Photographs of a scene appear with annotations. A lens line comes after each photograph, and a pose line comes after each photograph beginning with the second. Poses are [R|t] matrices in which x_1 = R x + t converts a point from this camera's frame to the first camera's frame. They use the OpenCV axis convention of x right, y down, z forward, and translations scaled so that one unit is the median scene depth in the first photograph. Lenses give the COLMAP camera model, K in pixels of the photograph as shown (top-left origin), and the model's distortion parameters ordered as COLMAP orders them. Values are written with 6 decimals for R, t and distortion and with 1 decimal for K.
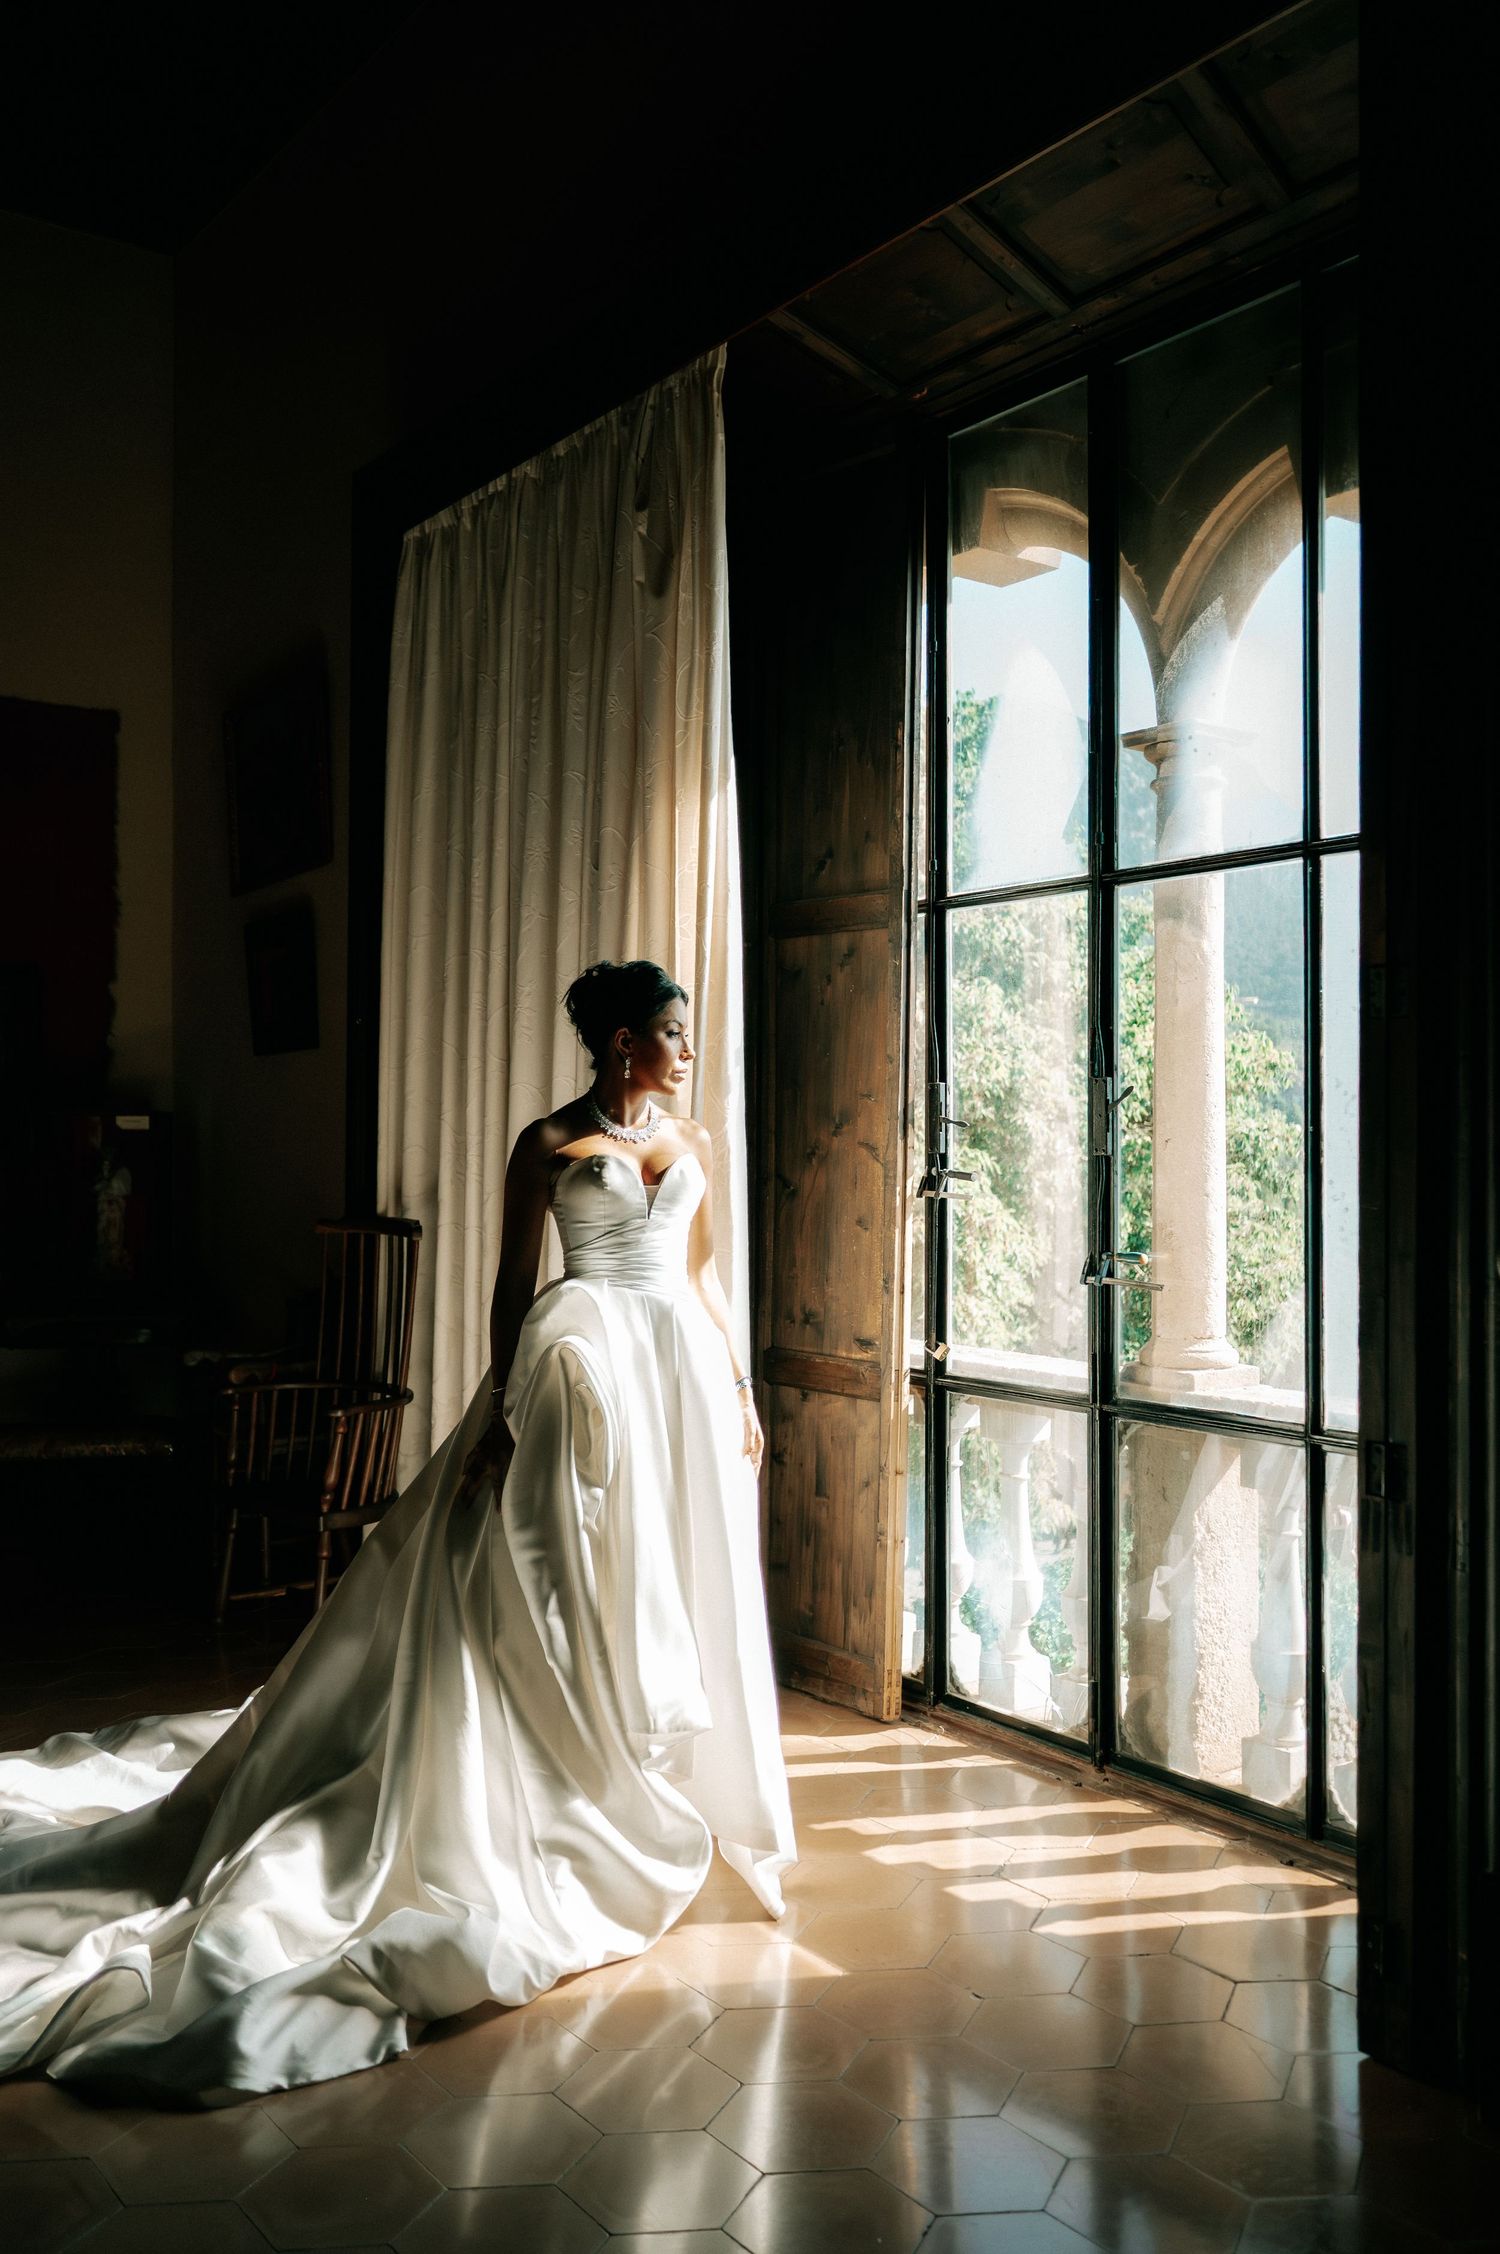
lens RADIAL K [[2216.1, 0, 750.0], [0, 2216.1, 1127.0], [0, 0, 1]] dist [-0.005460, -0.005665]
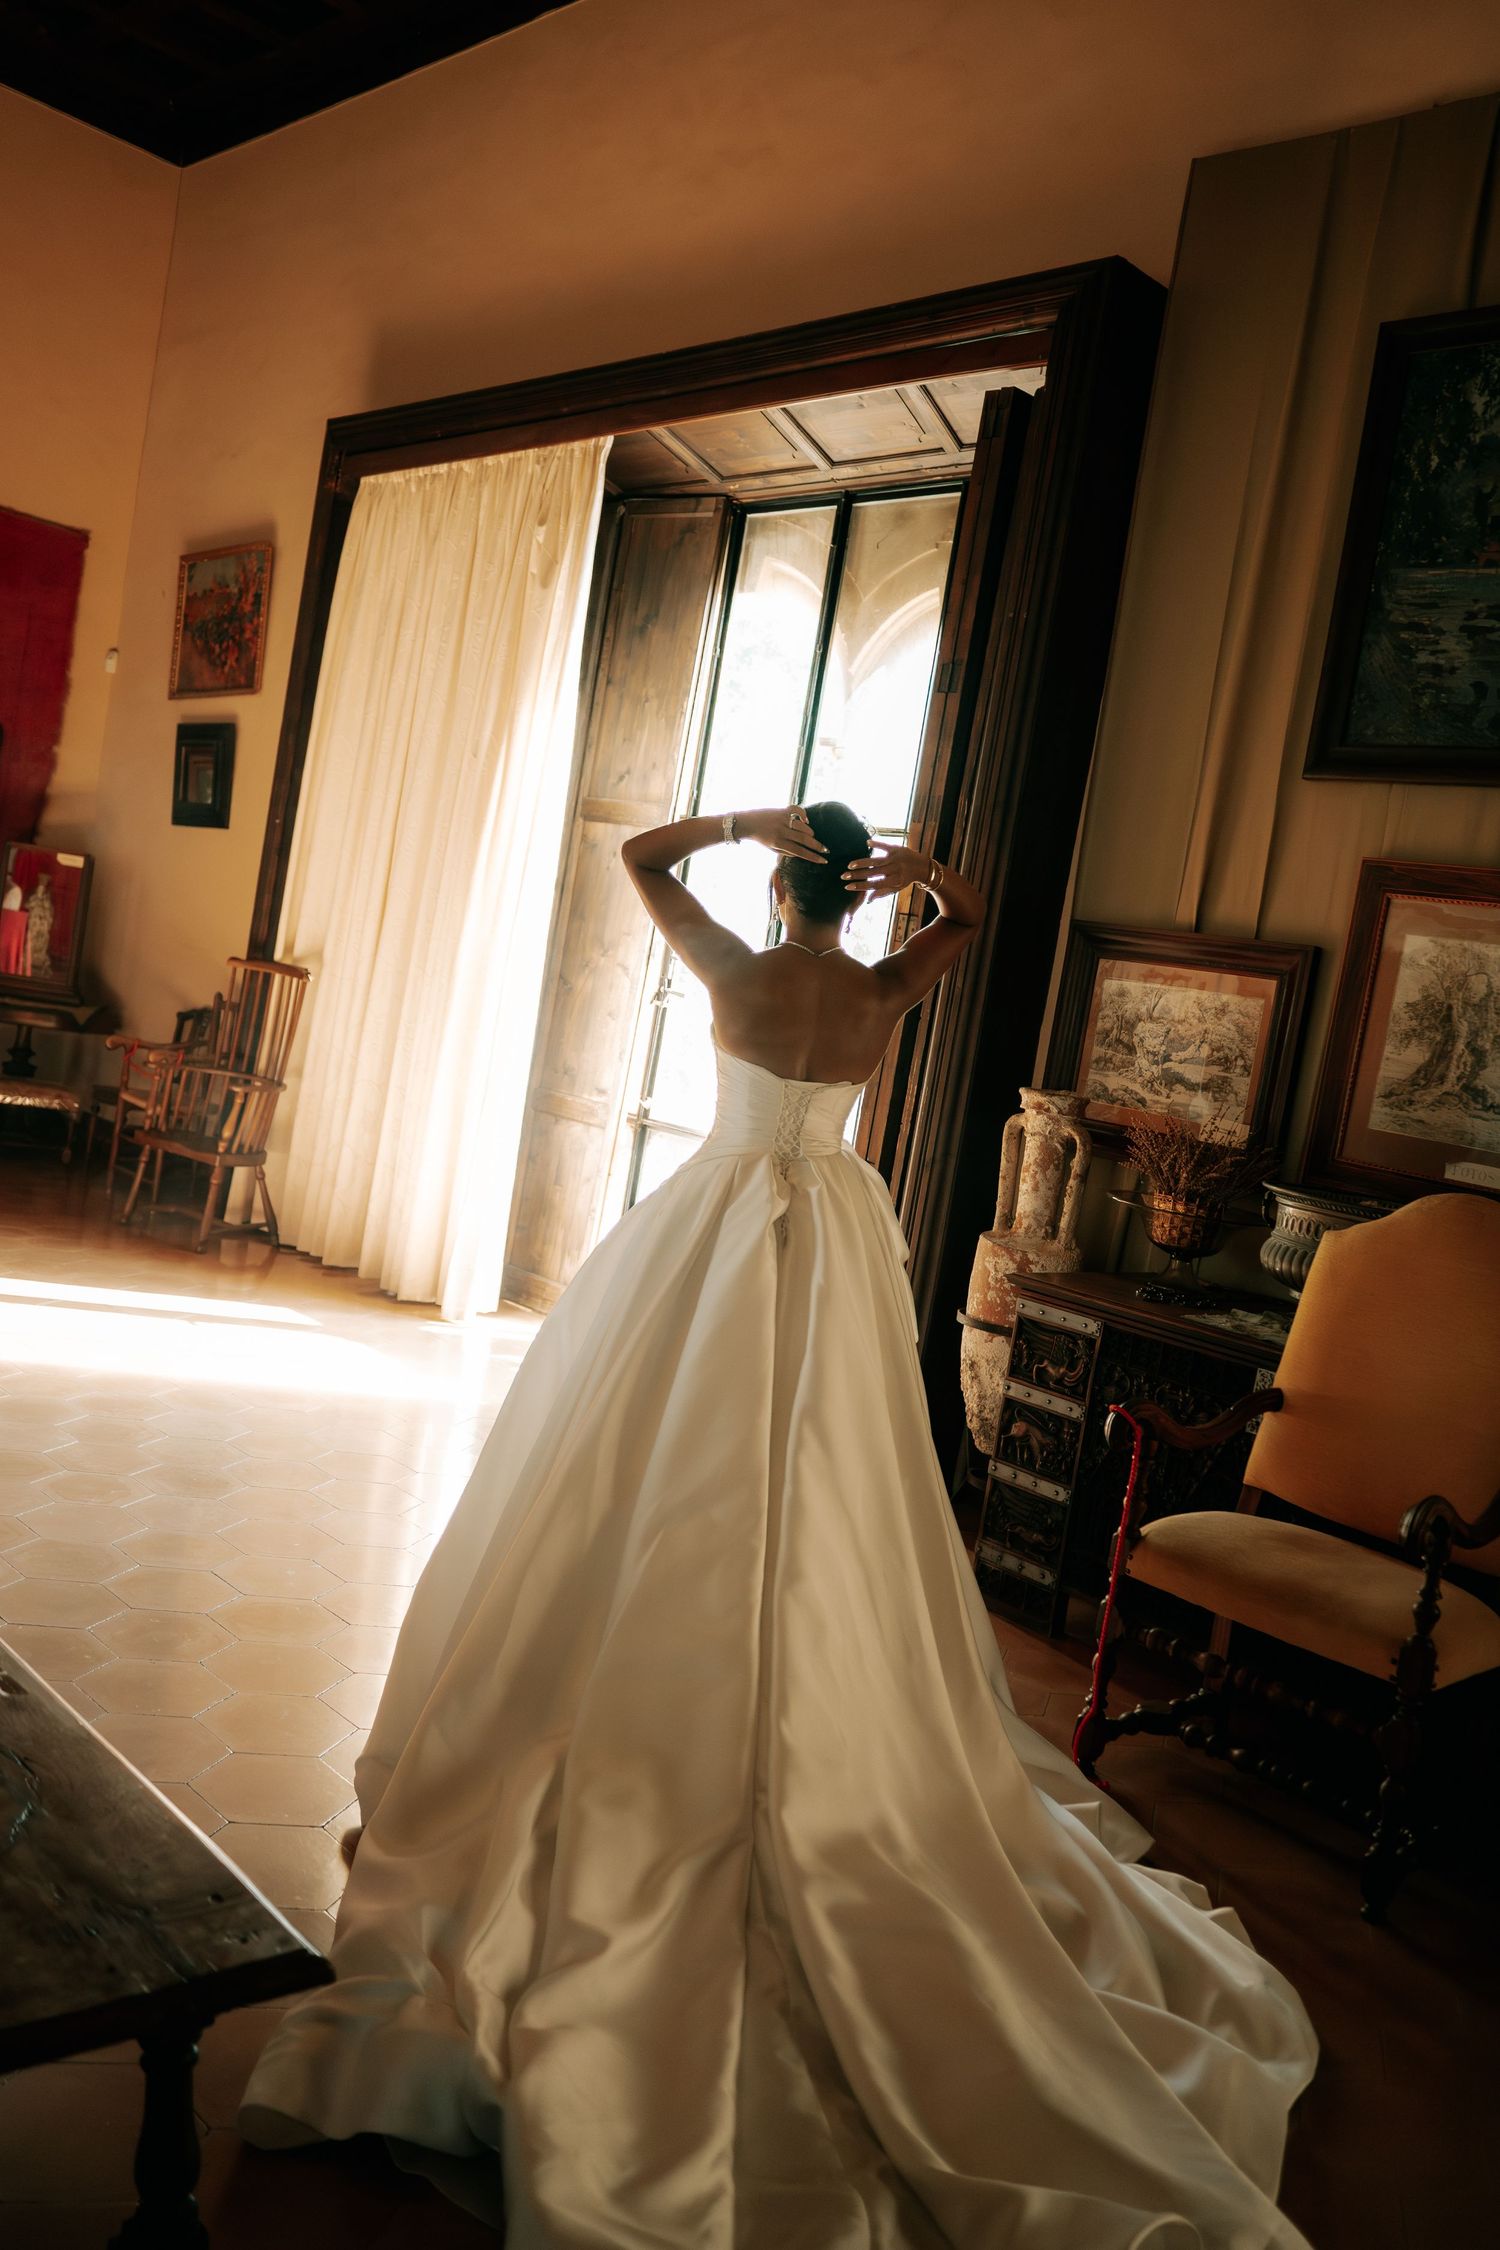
lens RADIAL K [[2212.2, 0, 750.0], [0, 2212.2, 1125.0], [0, 0, 1]] dist [-0.005460, -0.005665]
pose [[0.981213, 0.151197, 0.119839, -0.027955], [-0.160016, 0.984791, 0.067694, -0.001045], [-0.107781, -0.085598, 0.990483, -0.546165]]
